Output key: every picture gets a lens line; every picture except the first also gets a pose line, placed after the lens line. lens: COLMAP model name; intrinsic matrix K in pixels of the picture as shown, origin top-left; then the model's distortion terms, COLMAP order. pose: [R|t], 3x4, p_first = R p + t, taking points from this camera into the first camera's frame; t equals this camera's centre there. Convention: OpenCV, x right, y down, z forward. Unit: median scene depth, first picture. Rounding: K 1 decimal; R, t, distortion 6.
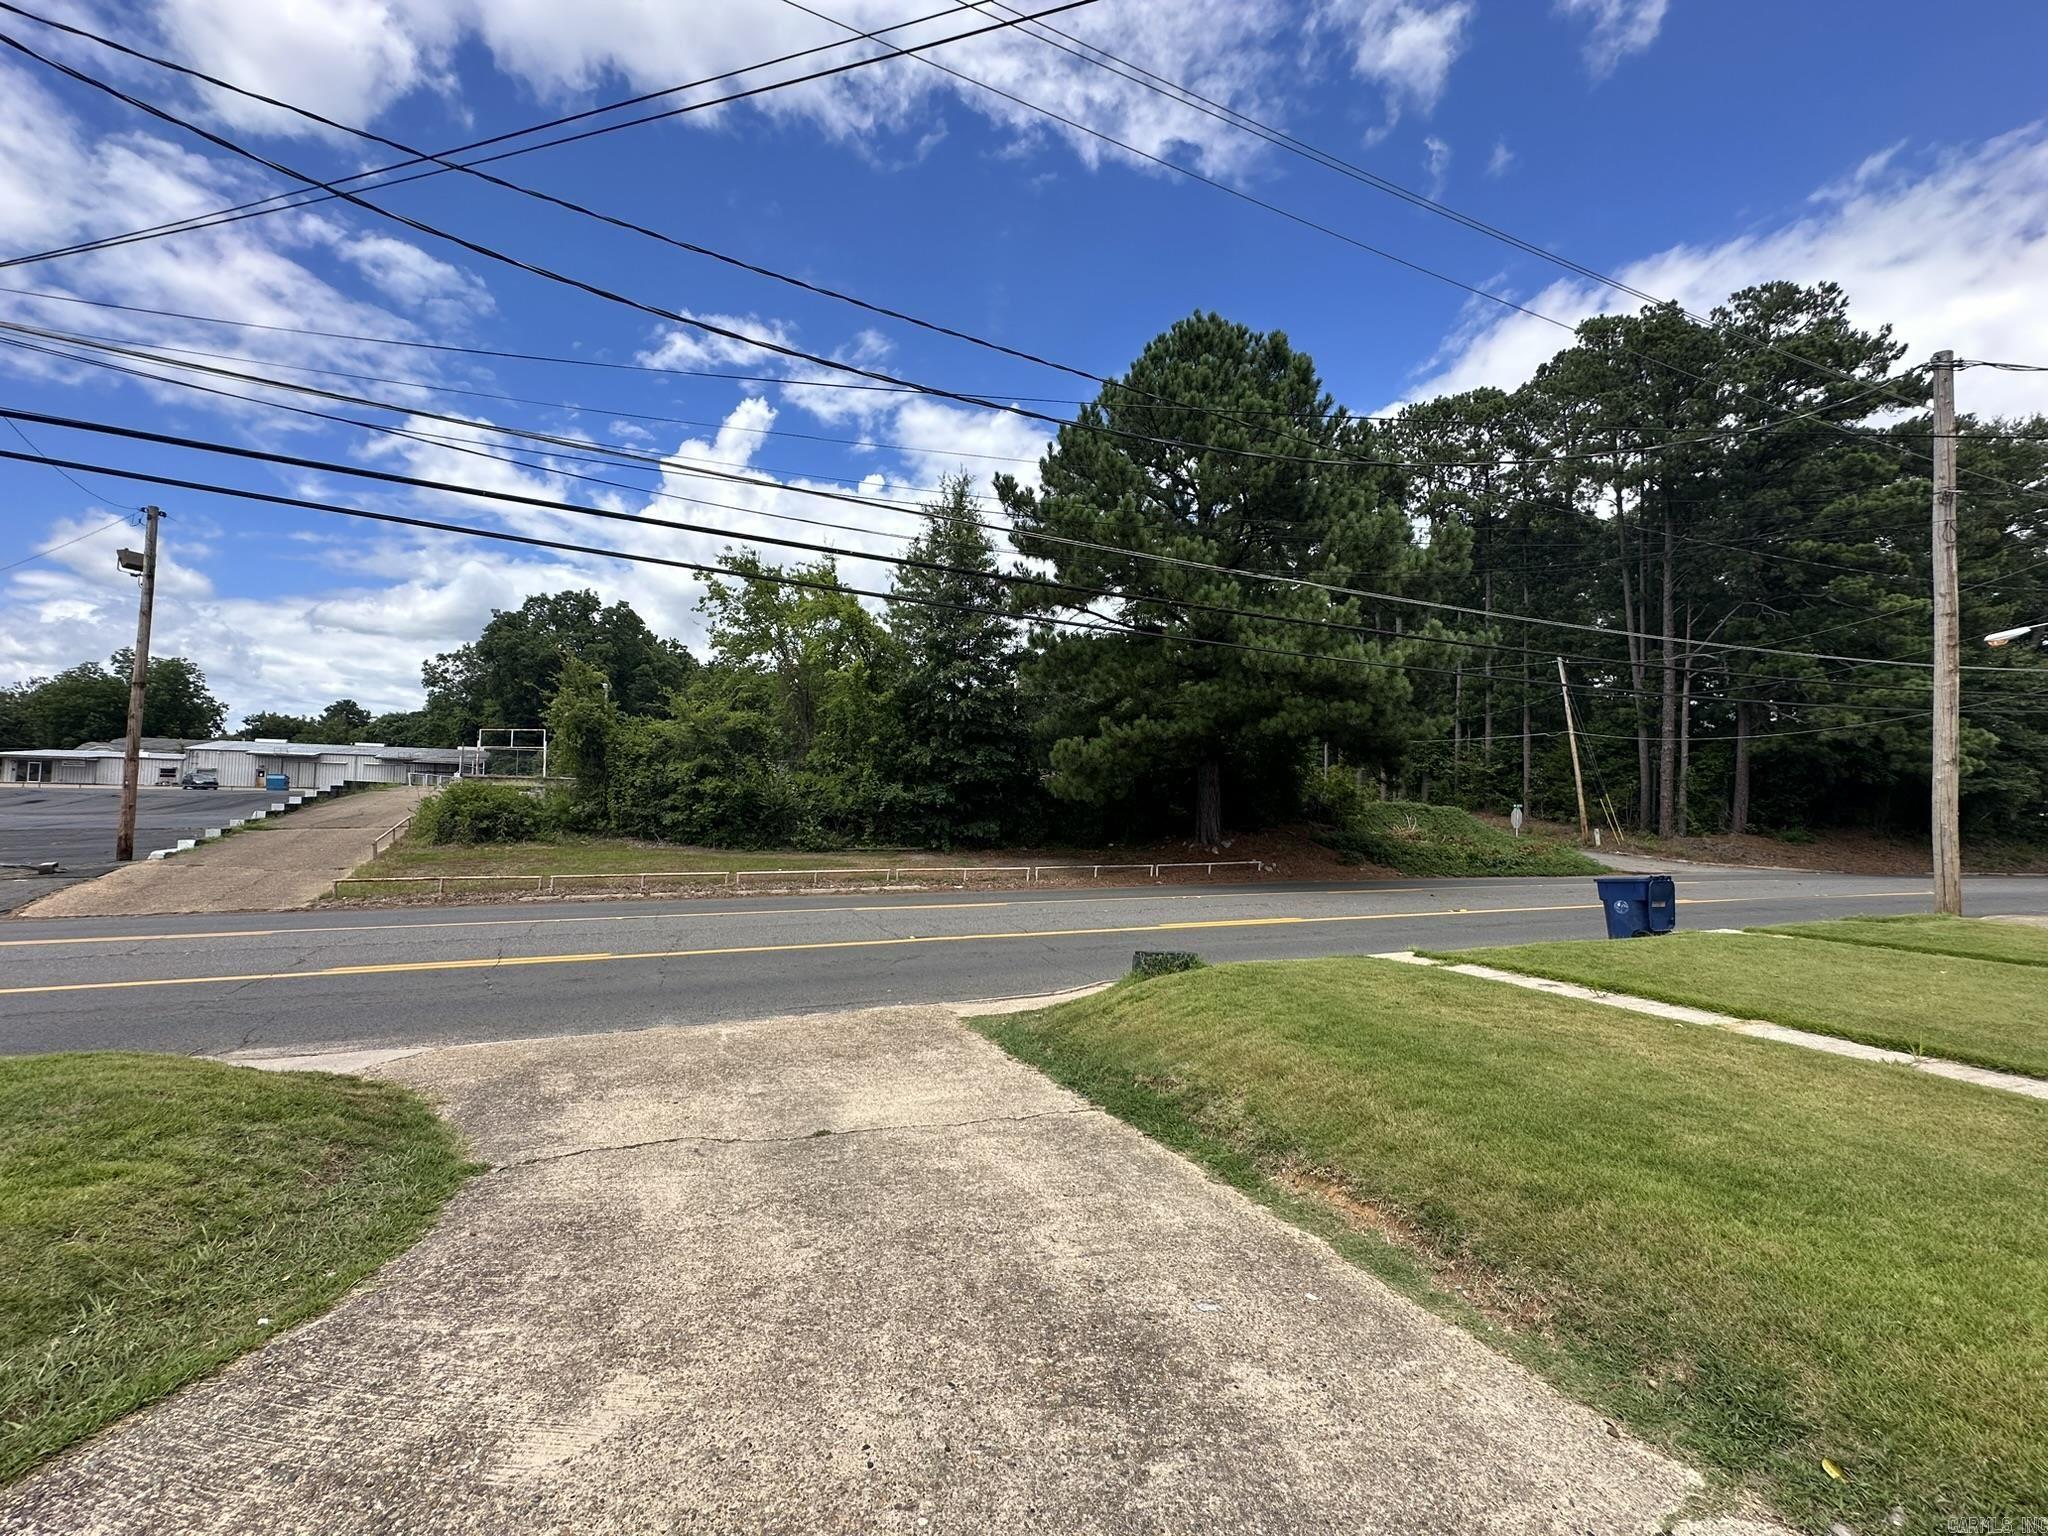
lens RADIAL K [[824.5, 0, 1027.5], [0, 824.5, 770.4], [0, 0, 1]] dist [0.001432, 0.000291]
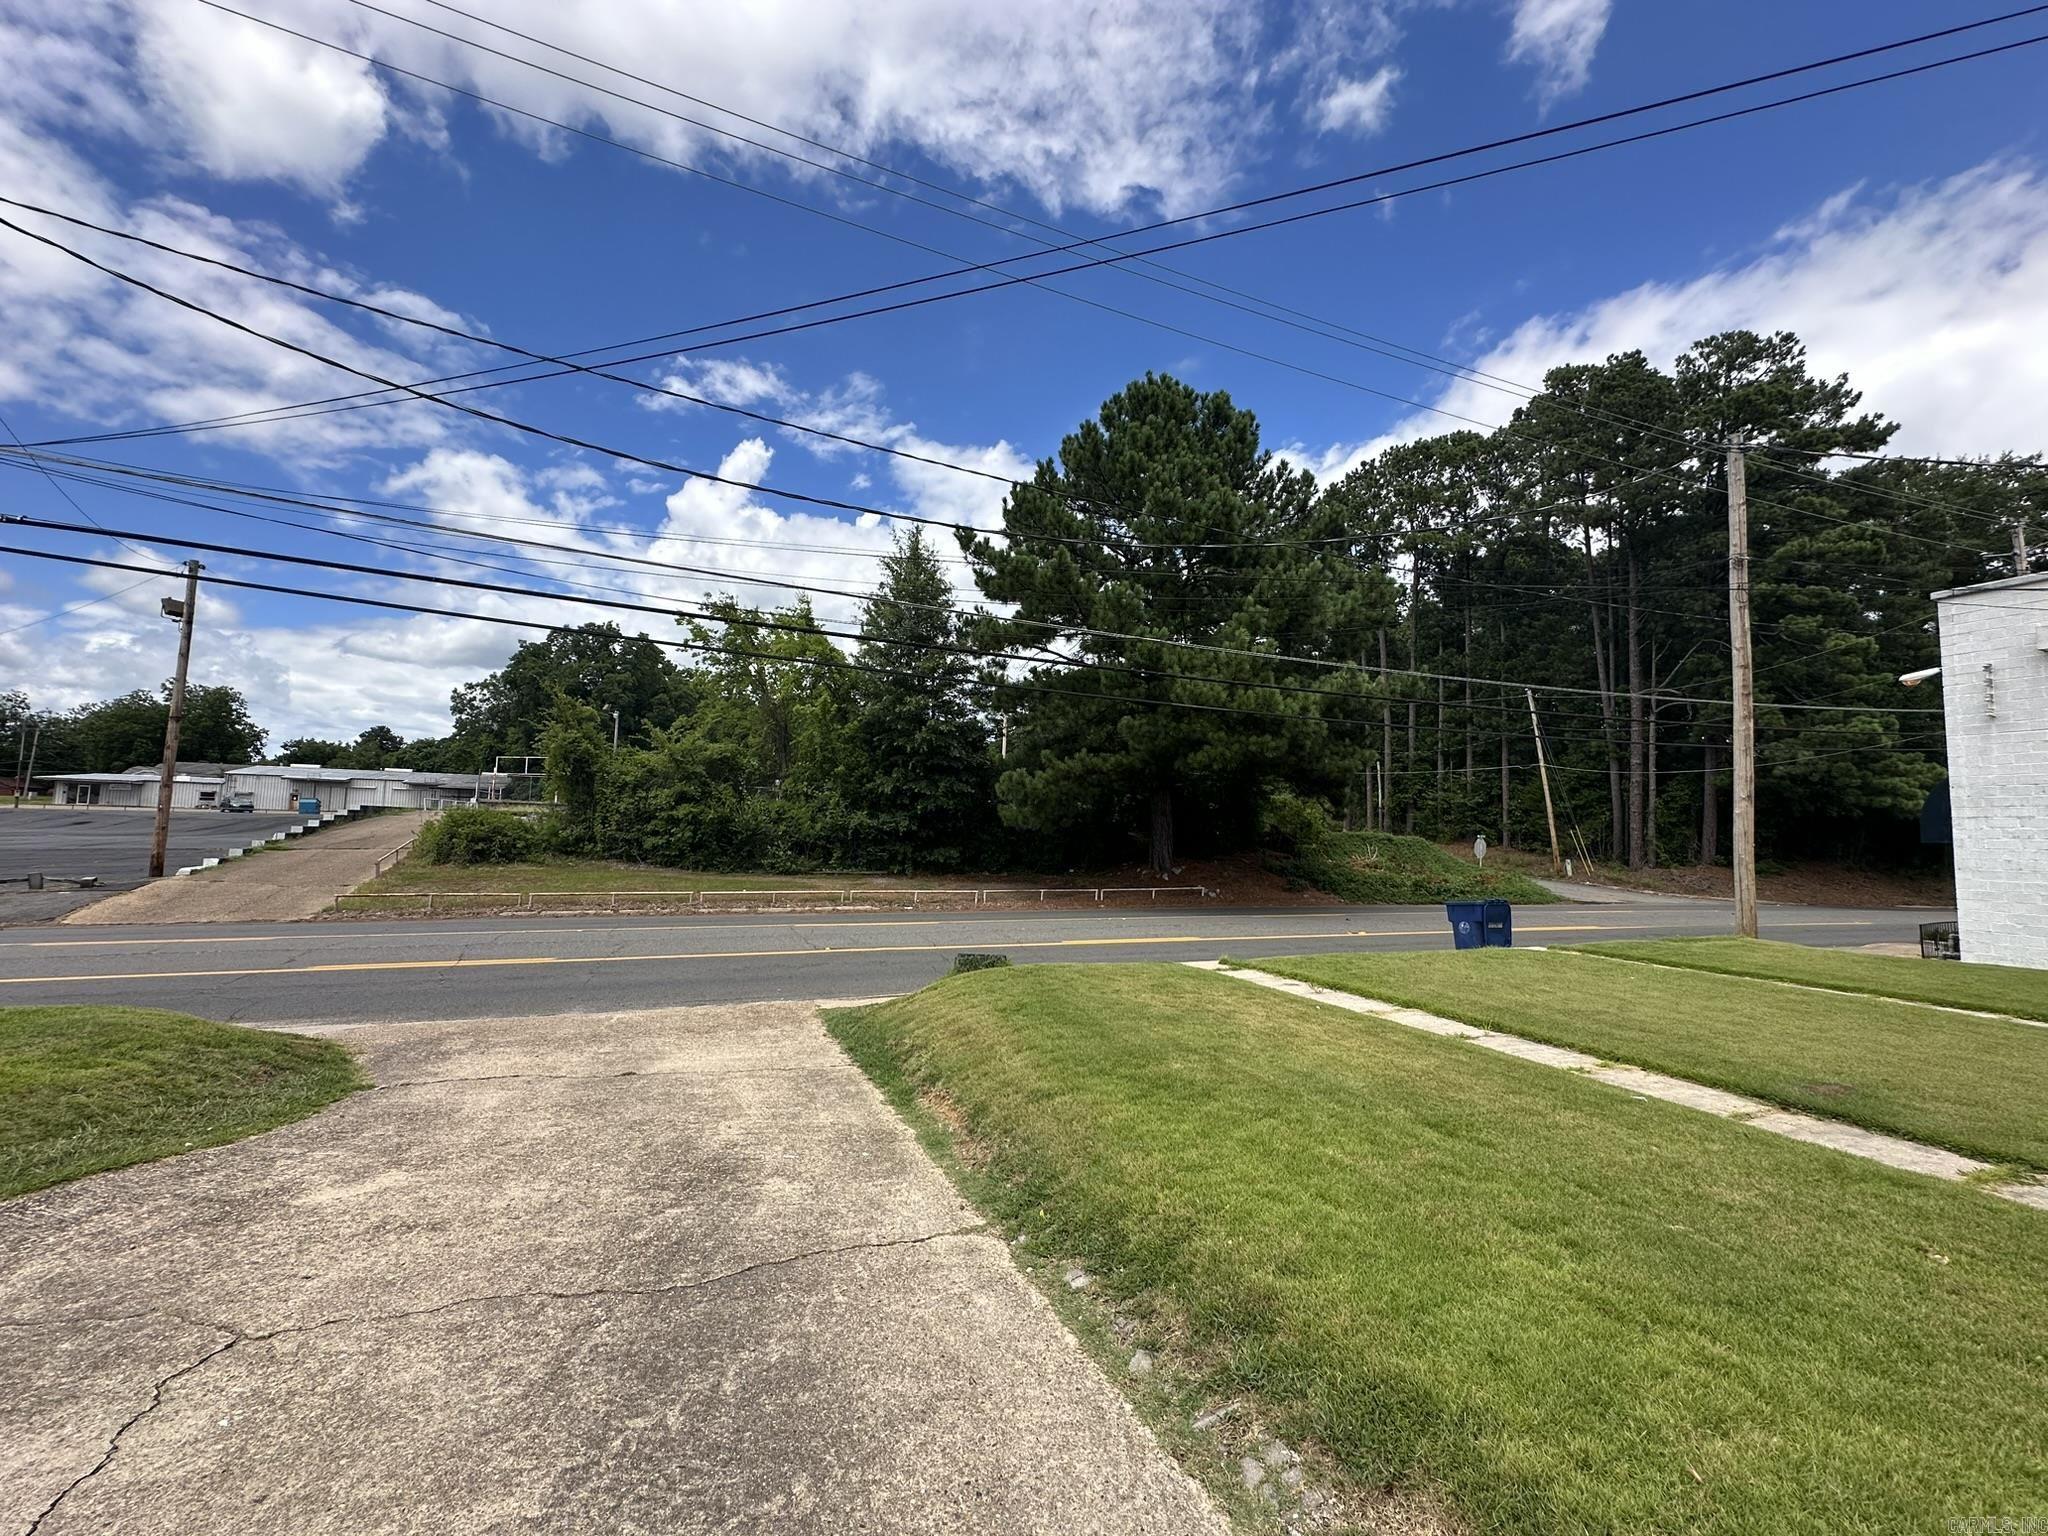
lens RADIAL K [[824.5, 0, 1027.5], [0, 824.5, 770.4], [0, 0, 1]] dist [0.001432, 0.000291]
pose [[0.999650, 0.004948, -0.025993, 0.082648], [-0.005813, 0.999428, -0.033309, -0.002648], [0.025813, 0.033448, 0.999107, -0.065591]]
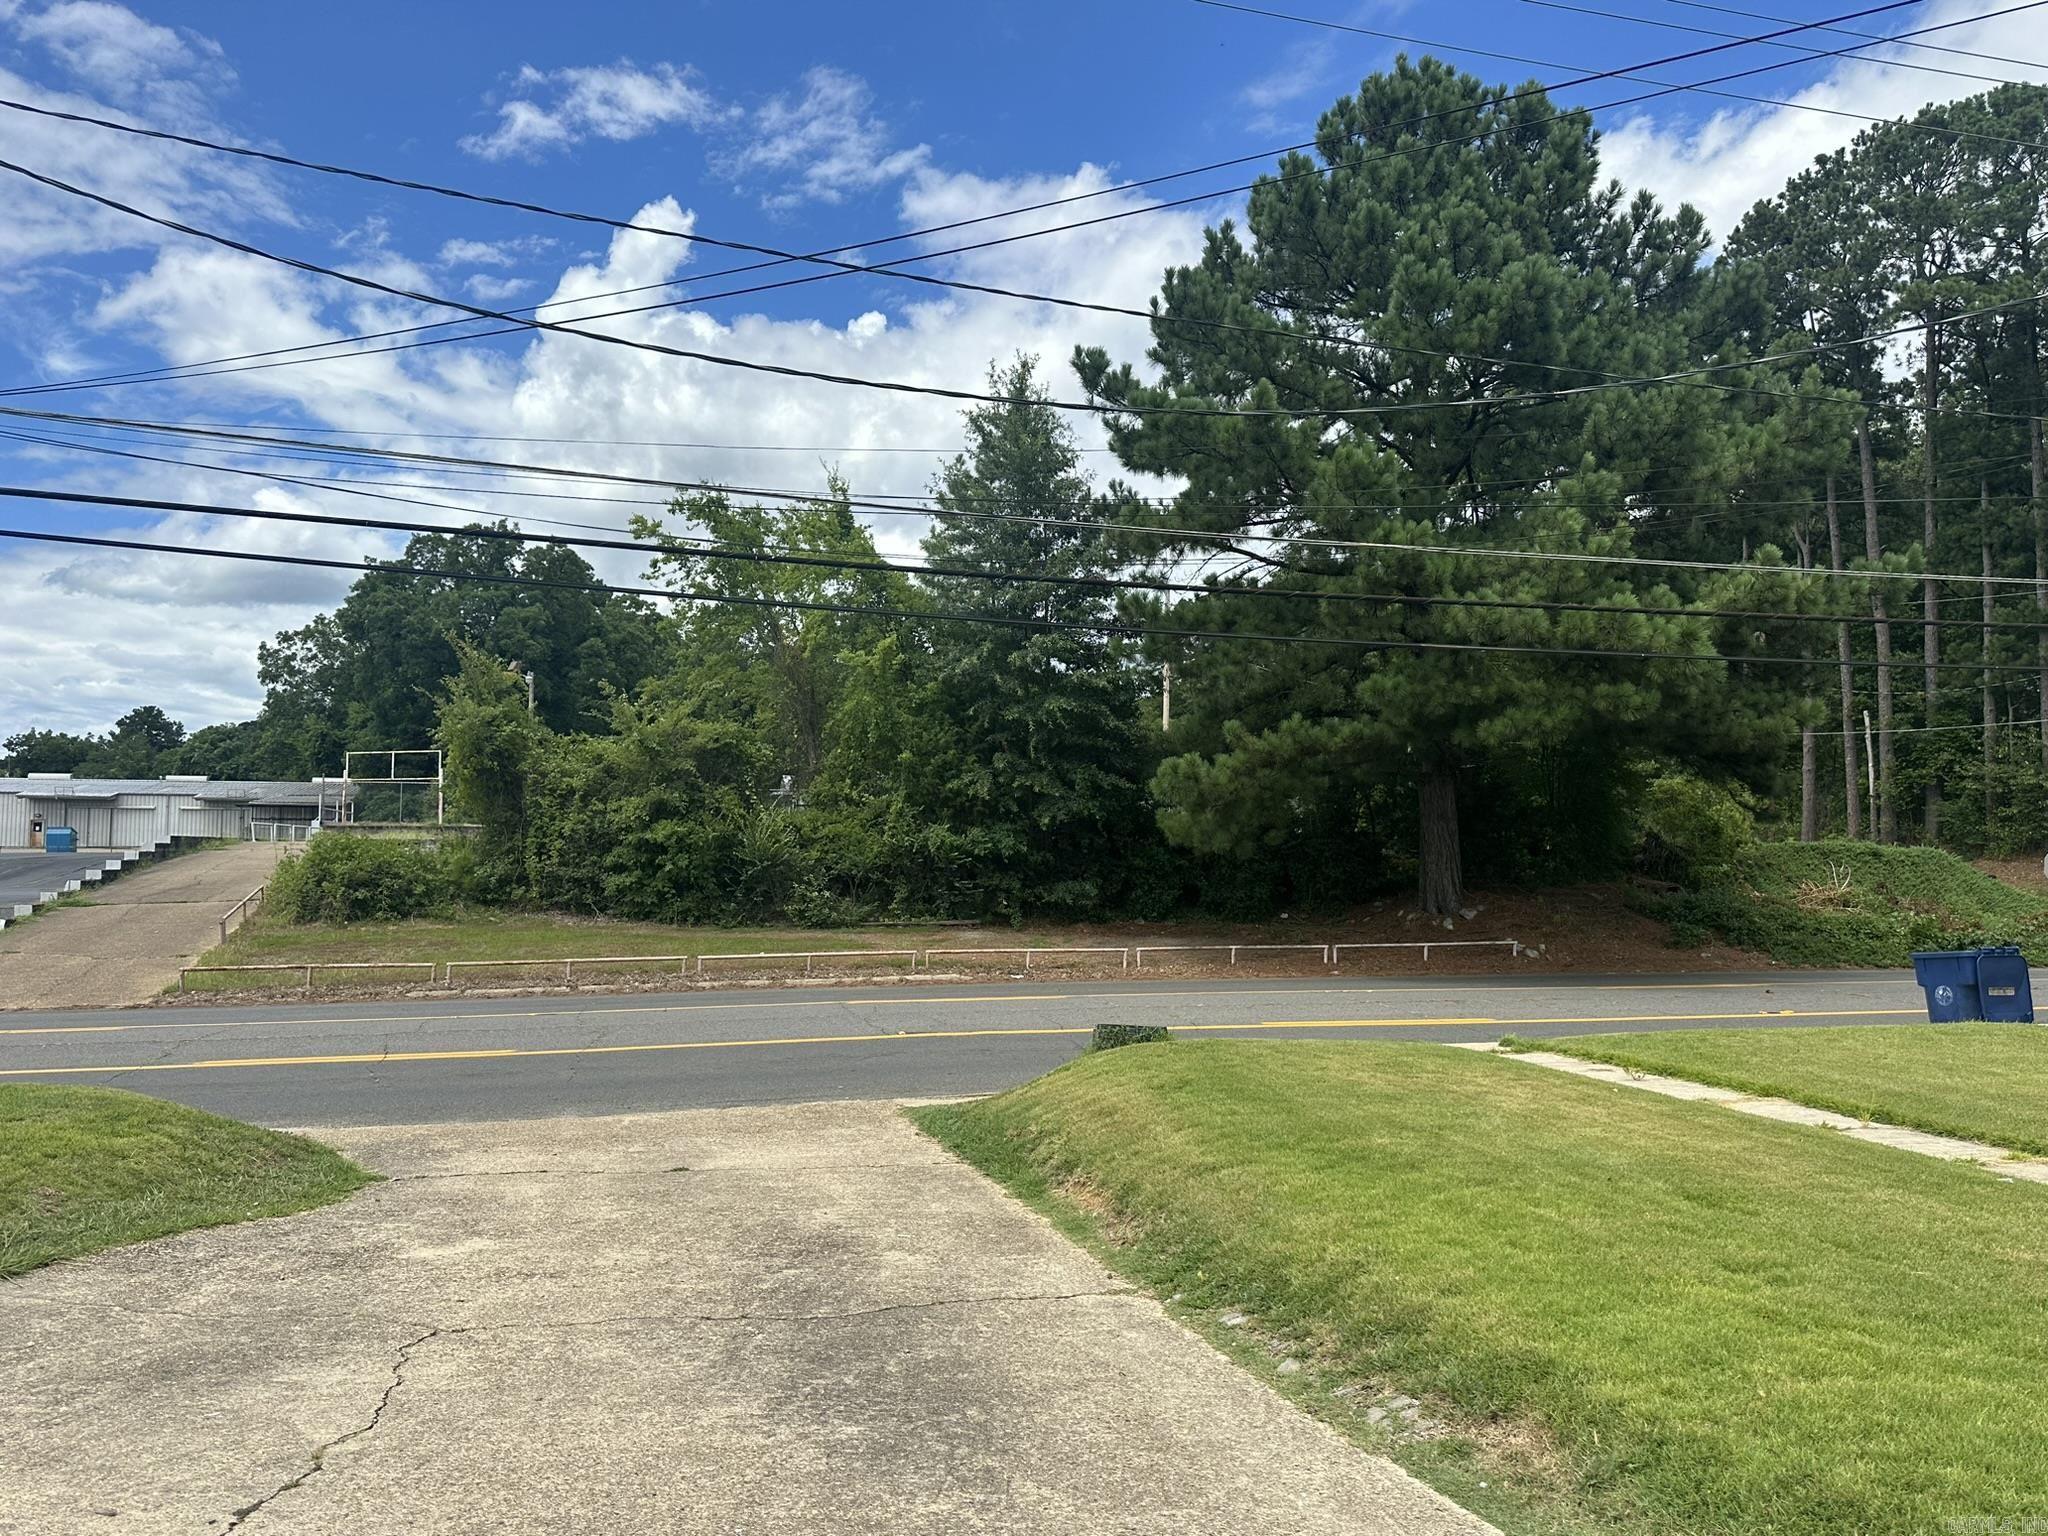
lens RADIAL K [[1461.6, 0, 1024.0], [0, 1461.6, 768.0], [0, 0, 1]] dist [0.096182, -0.123266]
pose [[0.987633, -0.024421, -0.154872, 0.092410], [0.021469, 0.999555, -0.020704, -0.004077], [0.155308, 0.017123, 0.987718, -0.151431]]
